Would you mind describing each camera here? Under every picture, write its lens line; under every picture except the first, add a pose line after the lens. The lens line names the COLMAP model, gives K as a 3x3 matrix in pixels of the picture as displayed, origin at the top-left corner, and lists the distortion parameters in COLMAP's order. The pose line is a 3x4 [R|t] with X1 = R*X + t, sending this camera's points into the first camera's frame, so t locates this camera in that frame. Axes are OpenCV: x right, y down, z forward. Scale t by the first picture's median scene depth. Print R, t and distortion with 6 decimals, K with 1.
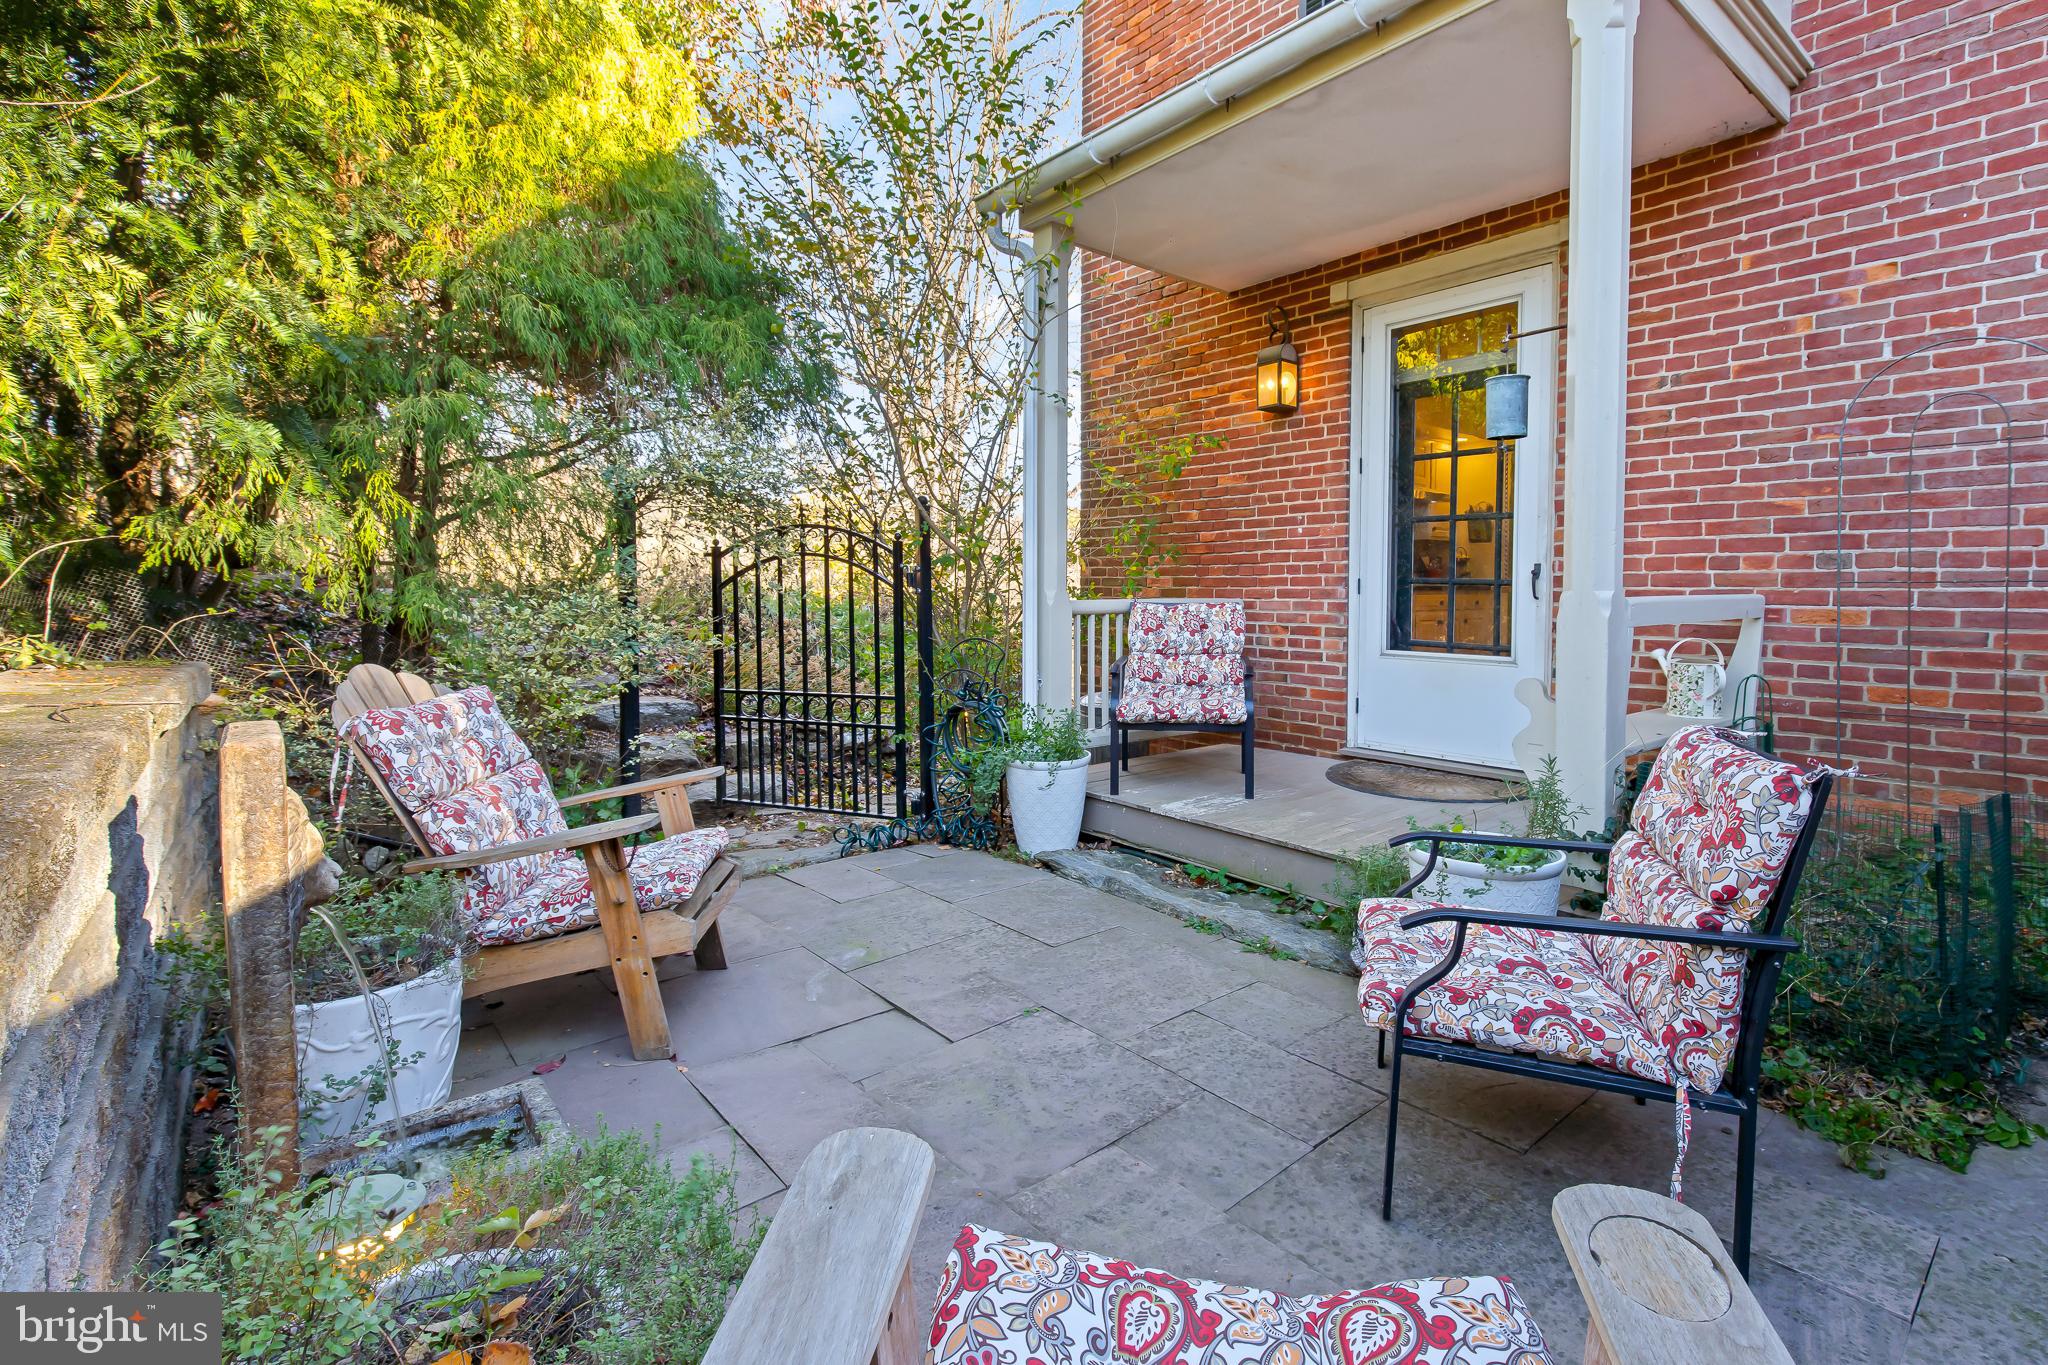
lens RADIAL K [[968.5, 0, 1015.6], [0, 968.5, 607.1], [0, 0, 1]] dist [0.000666, -0.000392]
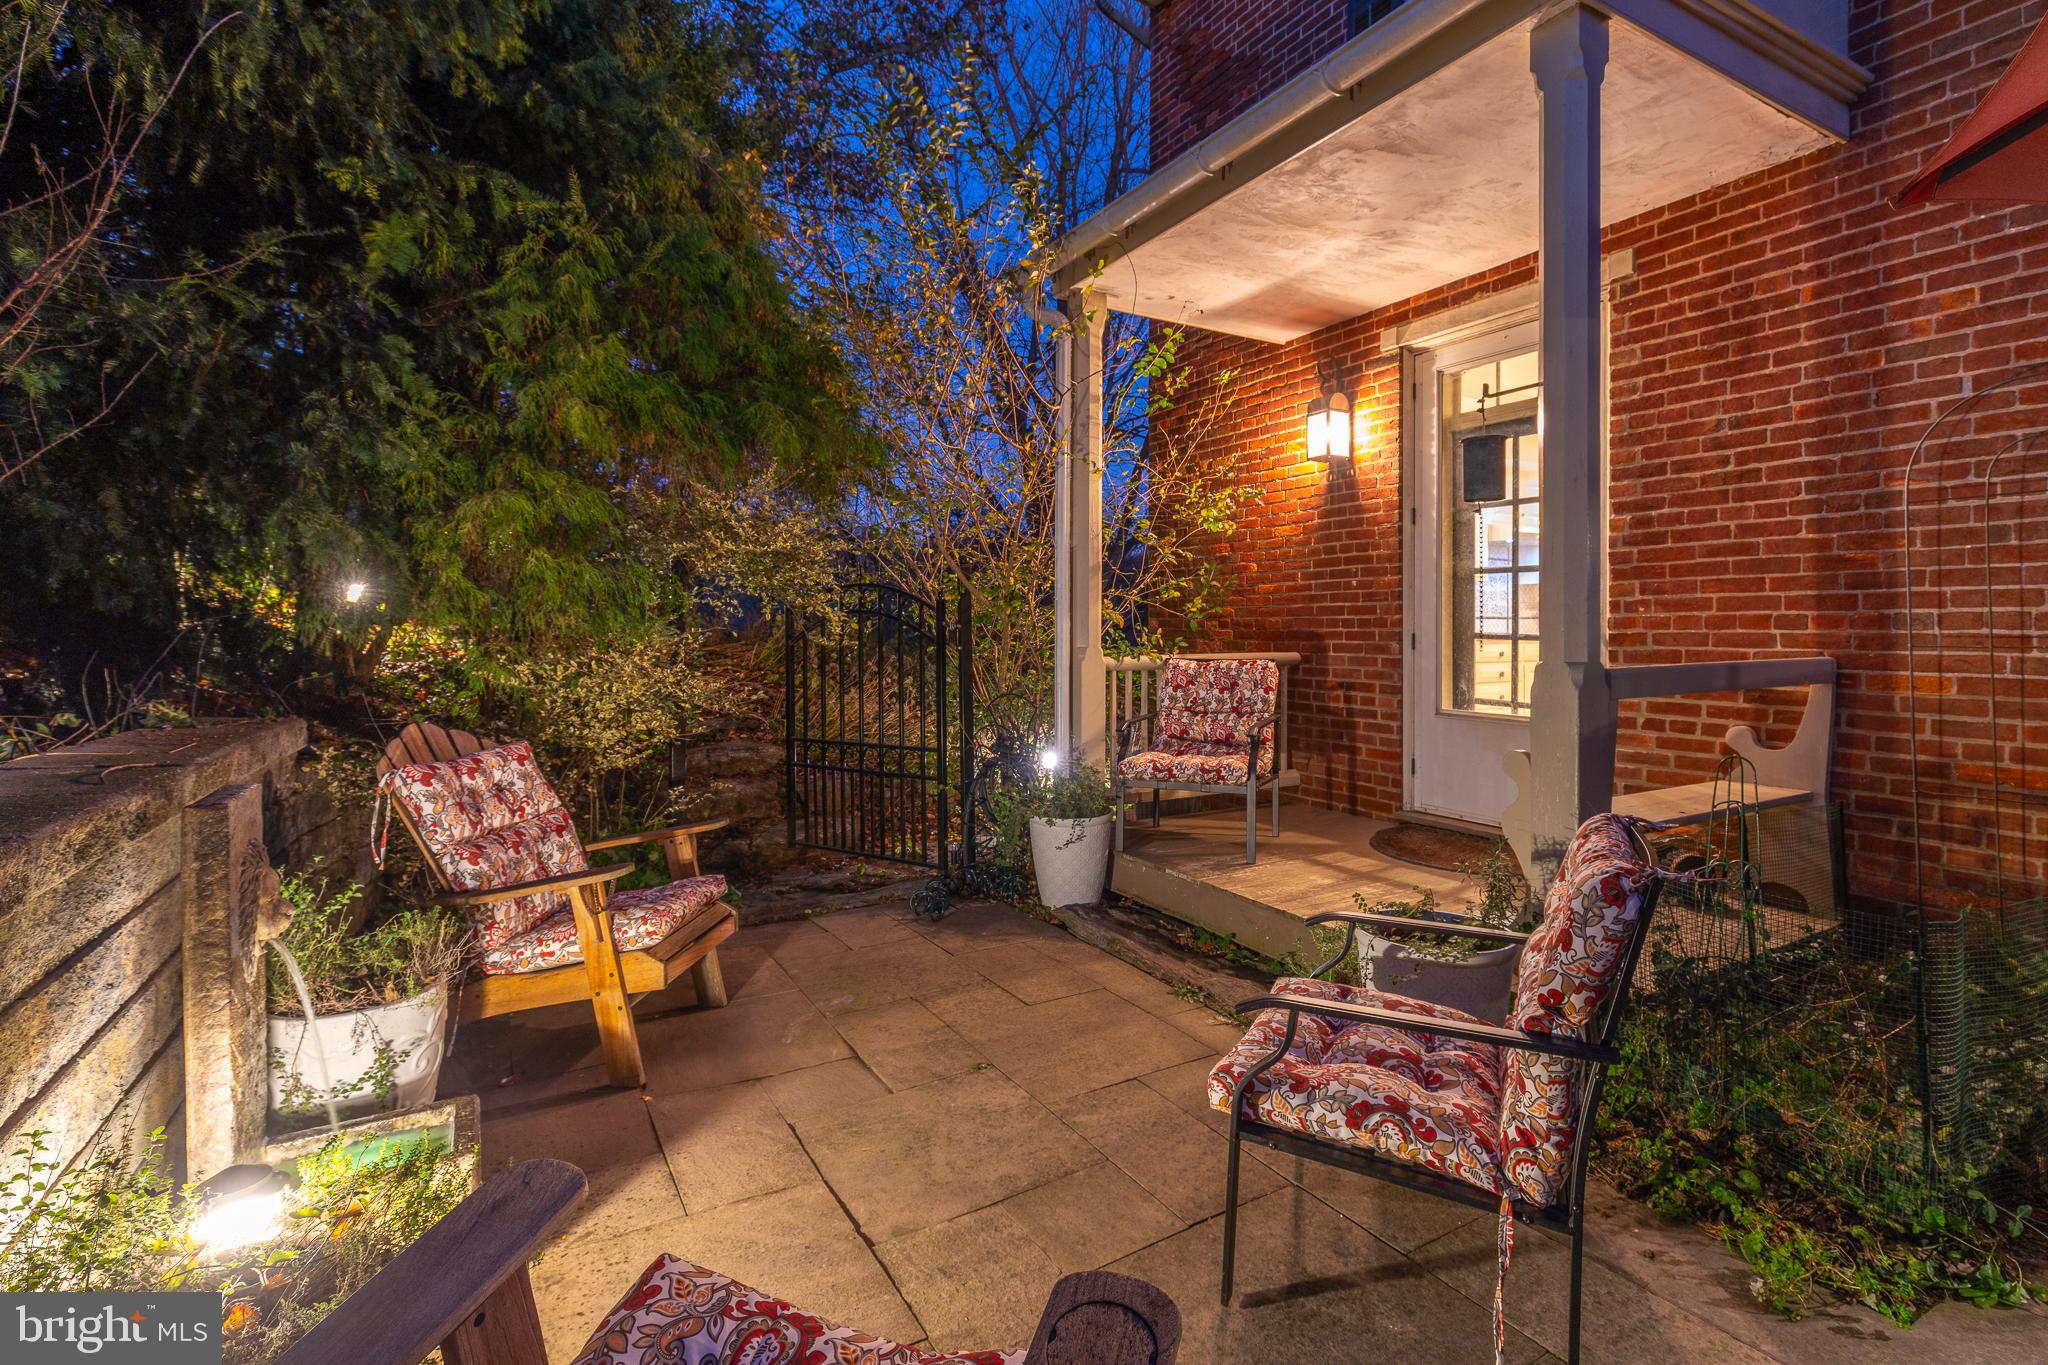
lens RADIAL K [[968.5, 0, 983.0], [0, 968.5, 613.9], [0, 0, 1]] dist [0.000666, -0.000392]
pose [[0.985095, -0.006955, -0.171869, 0.161272], [0.000938, 0.999385, -0.035064, -0.024940], [0.172007, 0.034381, 0.984496, -0.028350]]
